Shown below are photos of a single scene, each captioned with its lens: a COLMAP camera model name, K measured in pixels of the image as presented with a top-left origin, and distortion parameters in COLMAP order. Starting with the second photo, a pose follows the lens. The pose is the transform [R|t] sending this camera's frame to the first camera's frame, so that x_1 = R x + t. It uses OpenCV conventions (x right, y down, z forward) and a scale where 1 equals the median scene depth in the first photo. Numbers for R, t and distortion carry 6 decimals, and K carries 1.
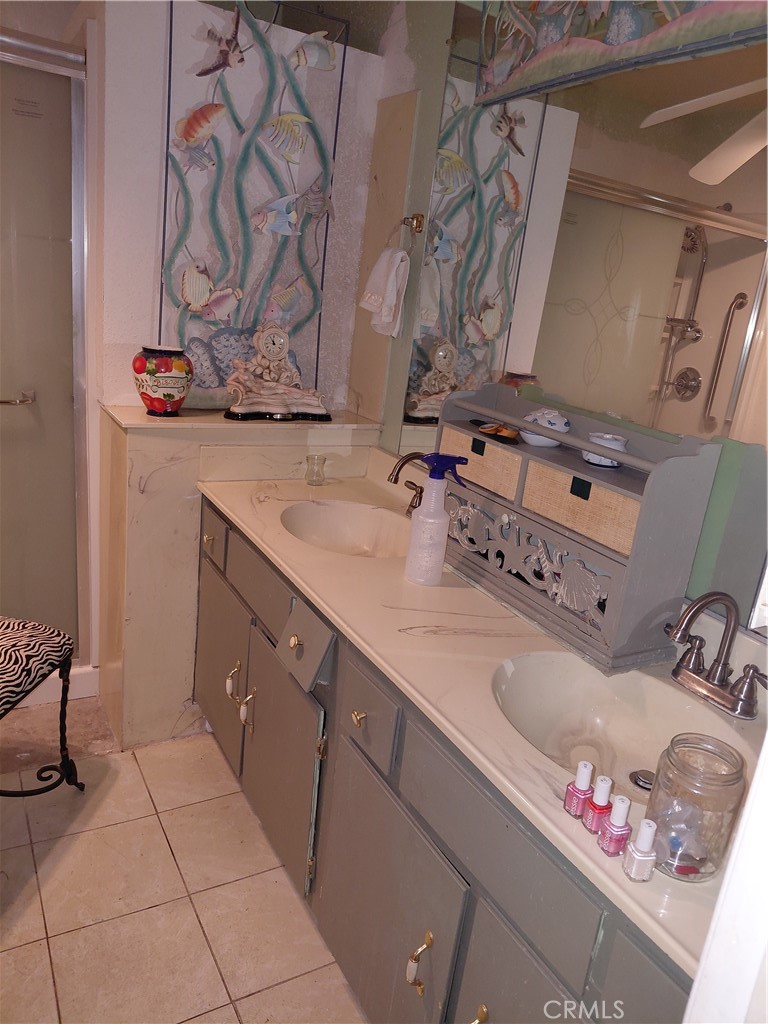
lens RADIAL K [[758.7, 0, 395.9], [0, 758.7, 526.6], [0, 0, 1]] dist [0.131050, -0.258100]
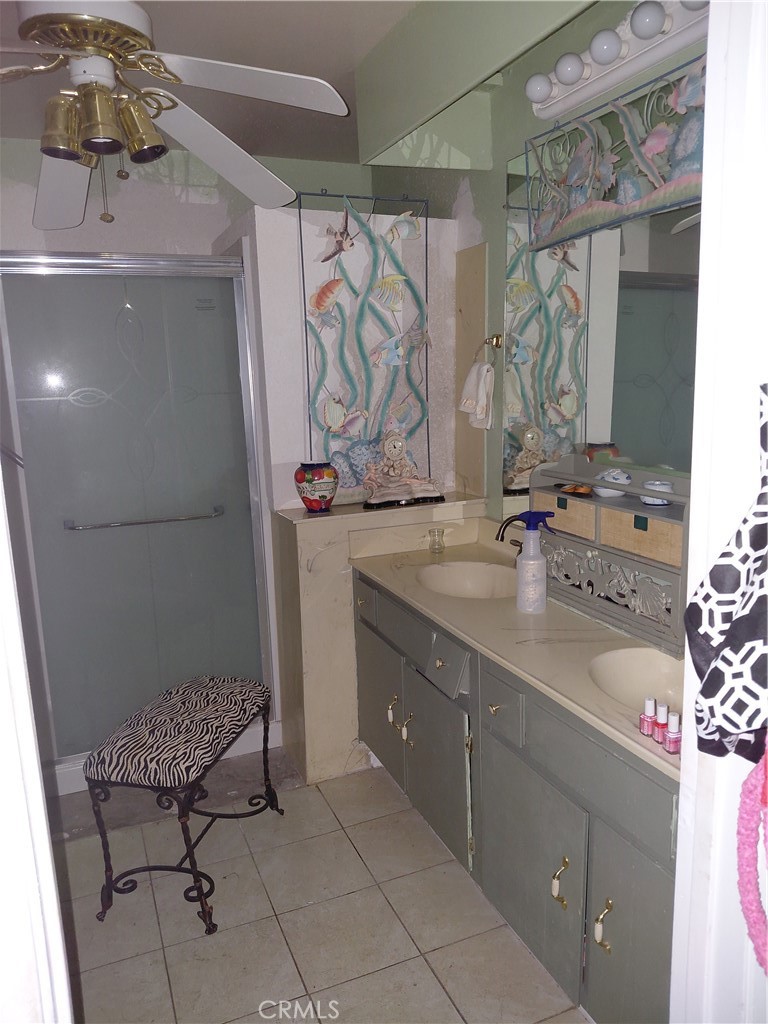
lens RADIAL K [[758.7, 0, 395.9], [0, 758.7, 526.6], [0, 0, 1]] dist [0.131050, -0.258100]
pose [[0.983151, -0.117167, -0.140304, 0.005405], [0.100360, 0.987515, -0.121418, 0.049950], [0.152778, 0.105291, 0.982636, -0.251608]]
